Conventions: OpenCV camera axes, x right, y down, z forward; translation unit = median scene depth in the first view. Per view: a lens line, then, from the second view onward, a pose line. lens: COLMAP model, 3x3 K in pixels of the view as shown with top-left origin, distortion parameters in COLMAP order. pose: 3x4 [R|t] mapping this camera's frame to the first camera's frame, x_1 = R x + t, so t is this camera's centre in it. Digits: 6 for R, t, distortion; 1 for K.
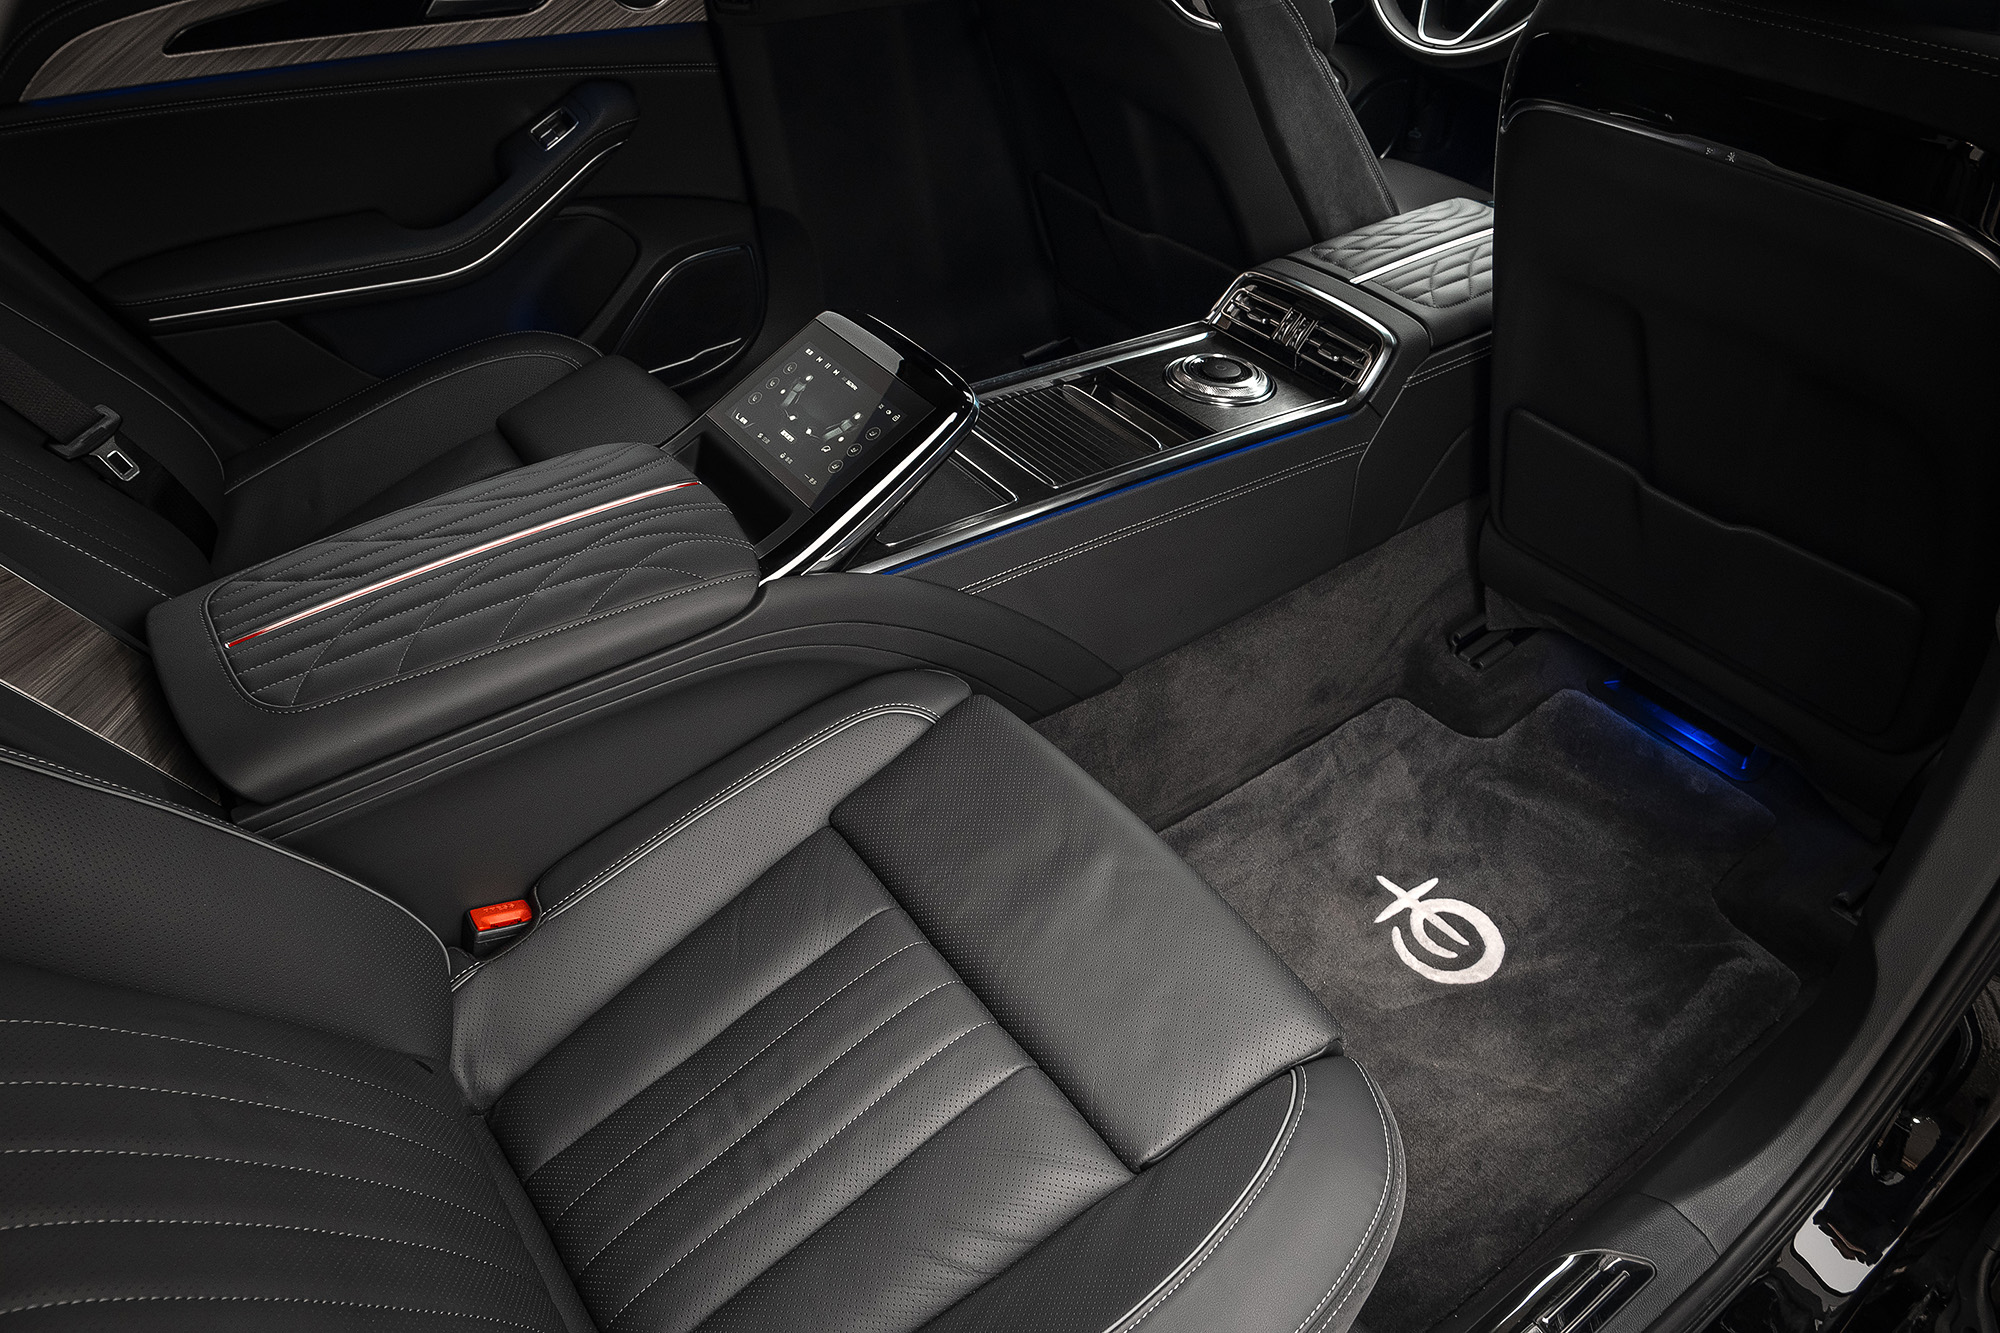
lens RADIAL K [[1320.9, 0, 1000.0], [0, 1320.9, 666.5], [0, 0, 1]] dist [-0.004220, -0.002022]
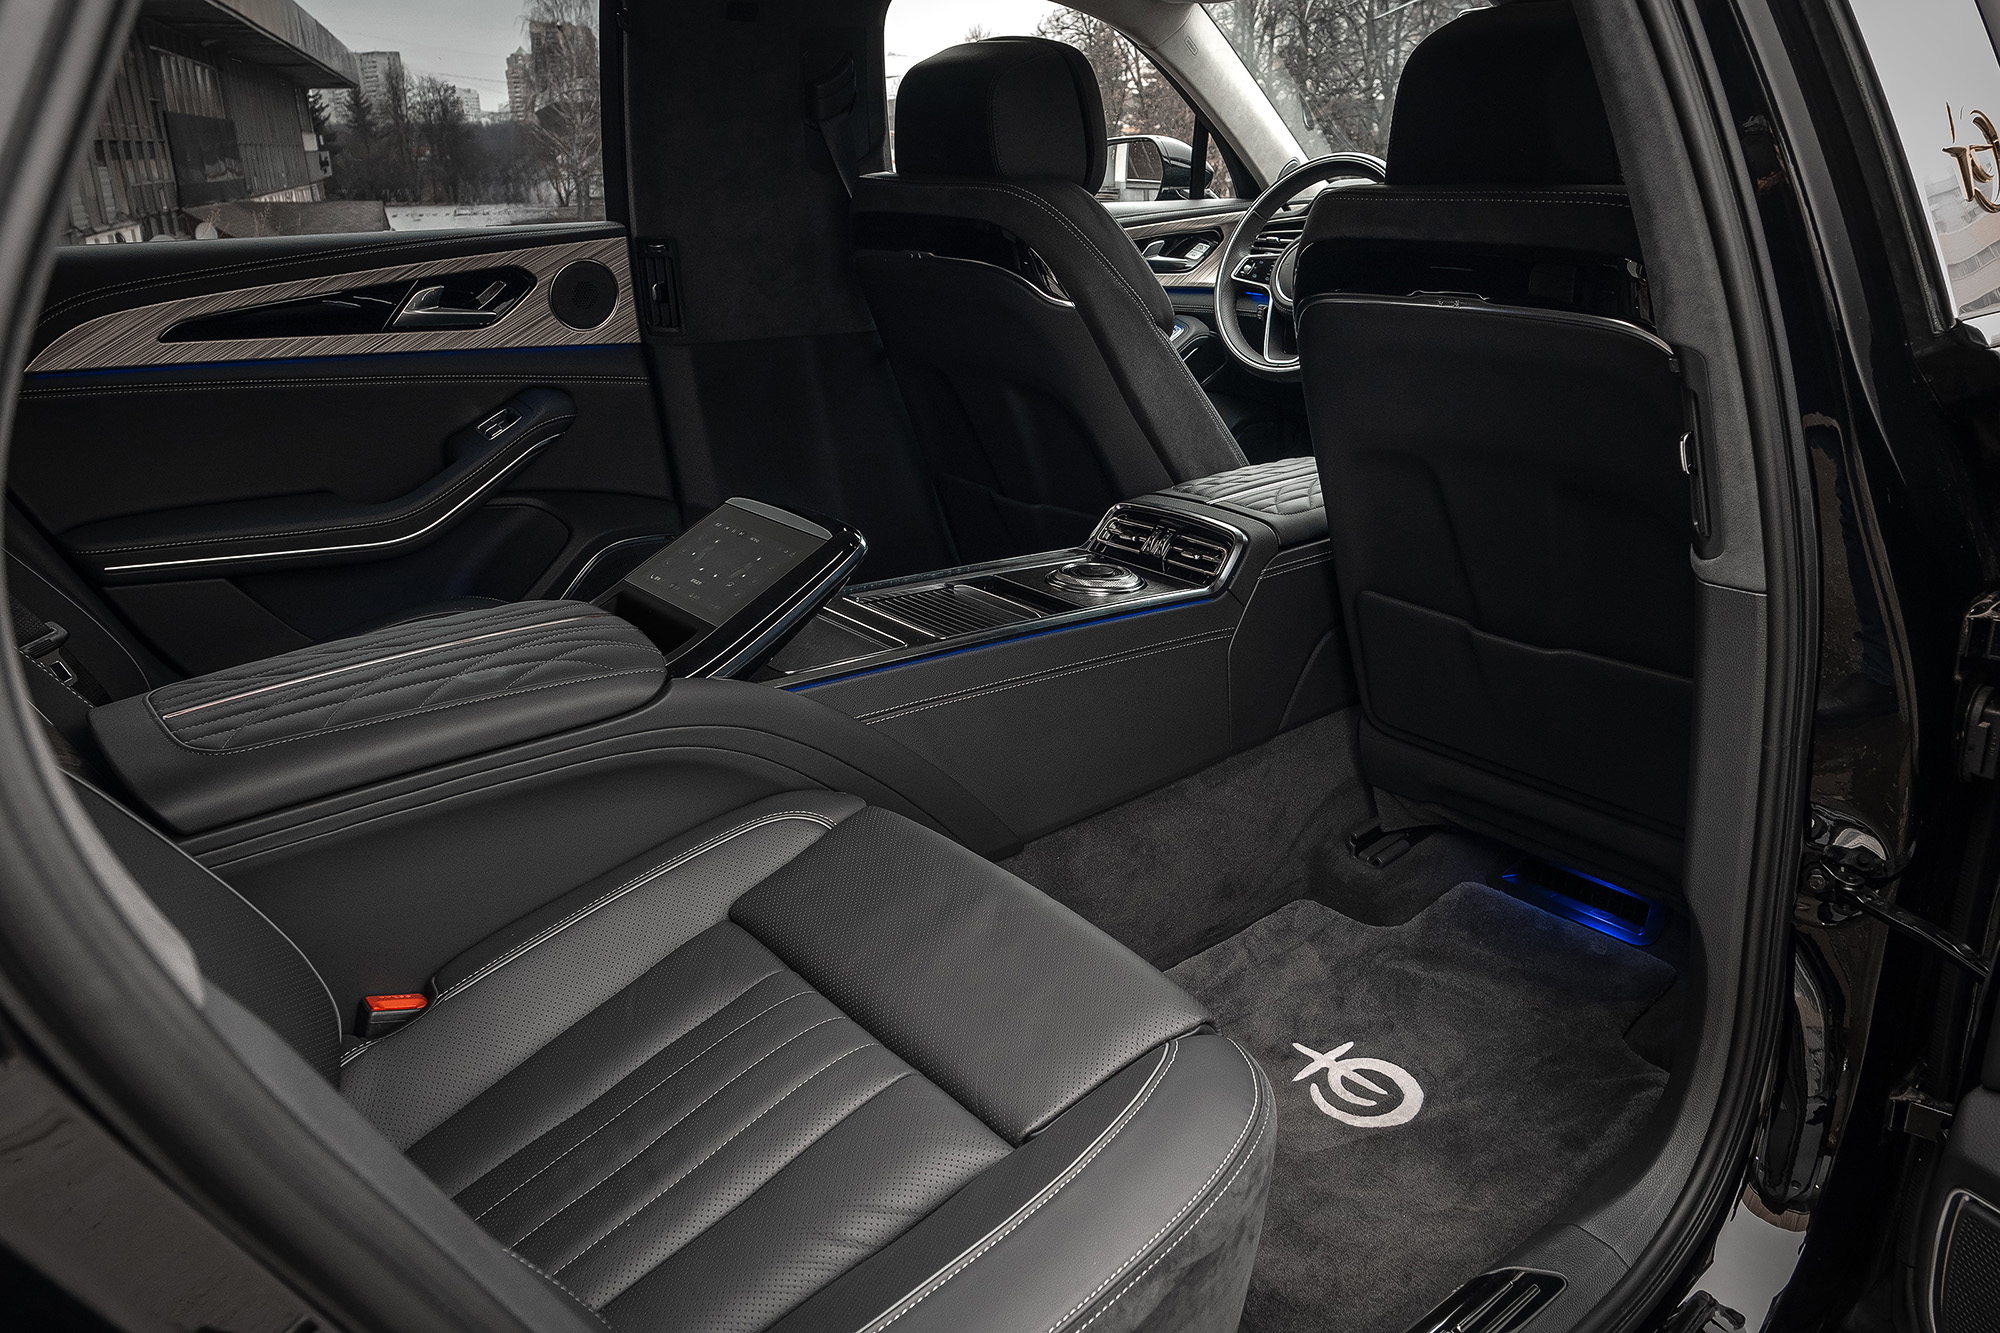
lens RADIAL K [[1407.9, 0, 1023.1], [0, 1407.9, 665.3], [0, 0, 1]] dist [-0.002137, -0.001475]
pose [[0.997636, -0.039013, 0.056566, 0.035545], [0.055797, 0.940394, -0.335477, 0.241566], [-0.040106, 0.337841, 0.940348, -0.085173]]
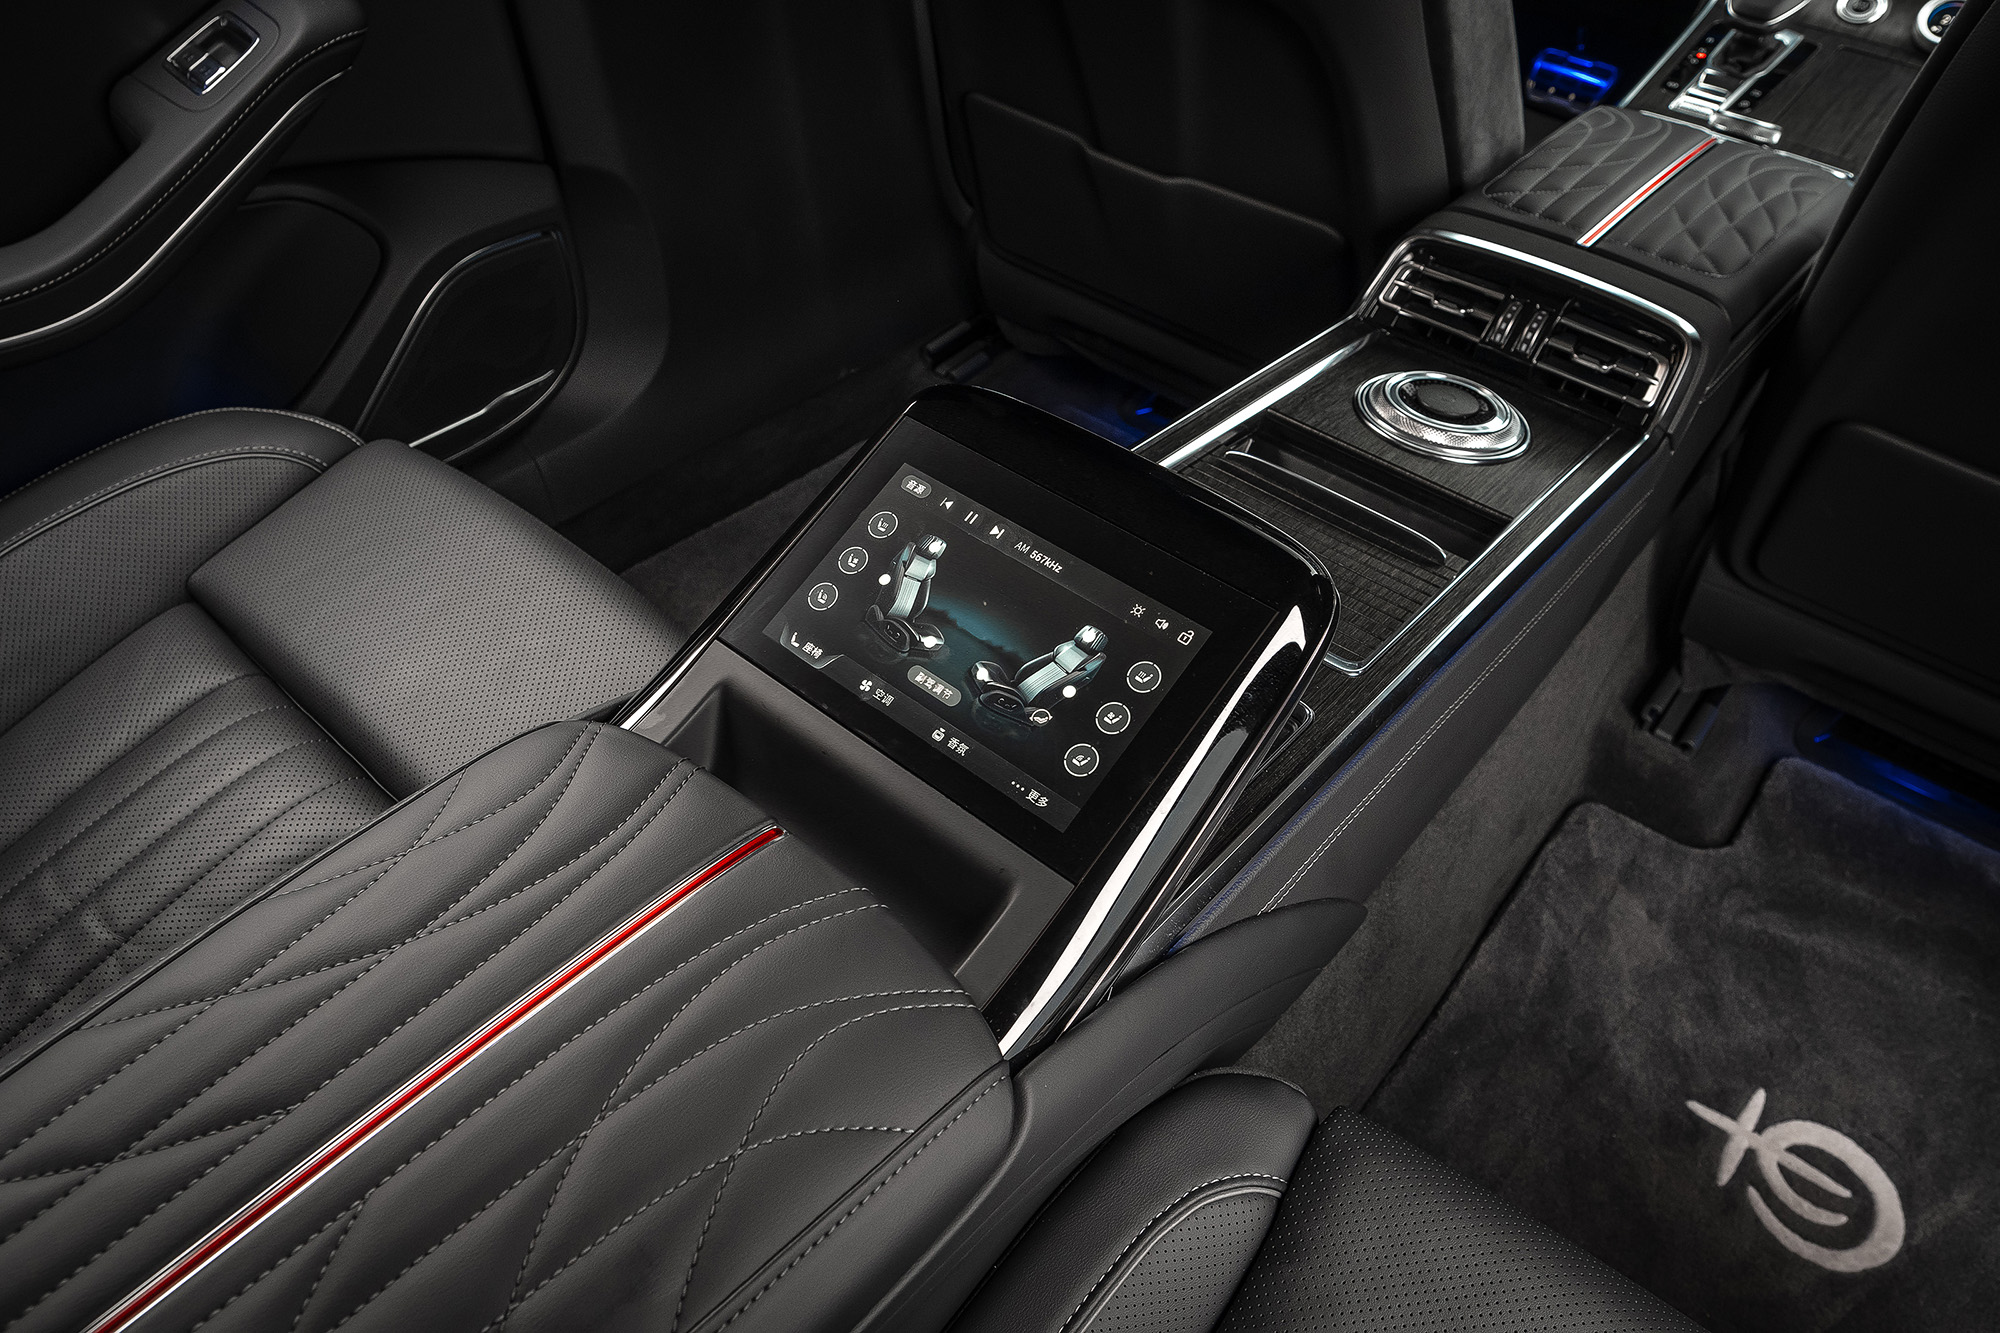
lens RADIAL K [[1320.9, 0, 1000.0], [0, 1320.9, 666.5], [0, 0, 1]] dist [-0.004220, -0.002022]
pose [[0.969151, -0.133150, 0.207407, -0.186271], [0.120875, 0.990138, 0.070827, -0.167627], [-0.214792, -0.043572, 0.975687, 0.418126]]
